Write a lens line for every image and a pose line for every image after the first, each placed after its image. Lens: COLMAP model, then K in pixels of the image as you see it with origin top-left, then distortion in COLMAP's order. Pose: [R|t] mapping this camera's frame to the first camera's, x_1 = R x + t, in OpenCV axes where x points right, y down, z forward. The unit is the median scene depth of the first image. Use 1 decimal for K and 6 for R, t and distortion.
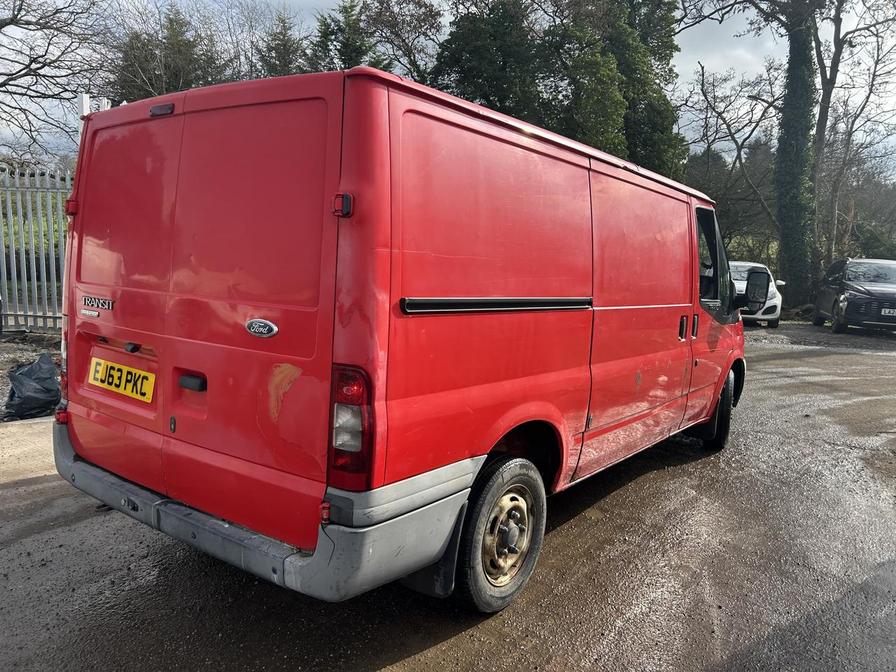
lens RADIAL K [[681.8, 0, 448.4], [0, 681.8, 336.9], [0, 0, 1]] dist [0.037510, -0.022708]
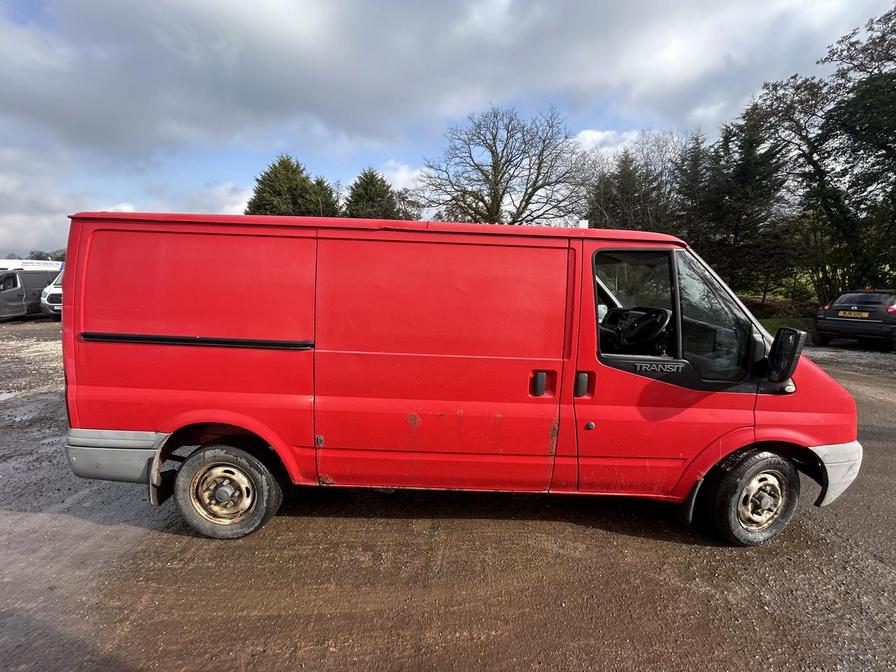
lens RADIAL K [[363.2, 0, 441.0], [0, 363.2, 334.9], [0, 0, 1]] dist [0.001429, -0.000383]
pose [[0.599116, 0.086755, -0.795949, 0.911711], [-0.088651, 0.995188, 0.041743, -0.123245], [0.795740, 0.045553, 0.603923, 0.824461]]
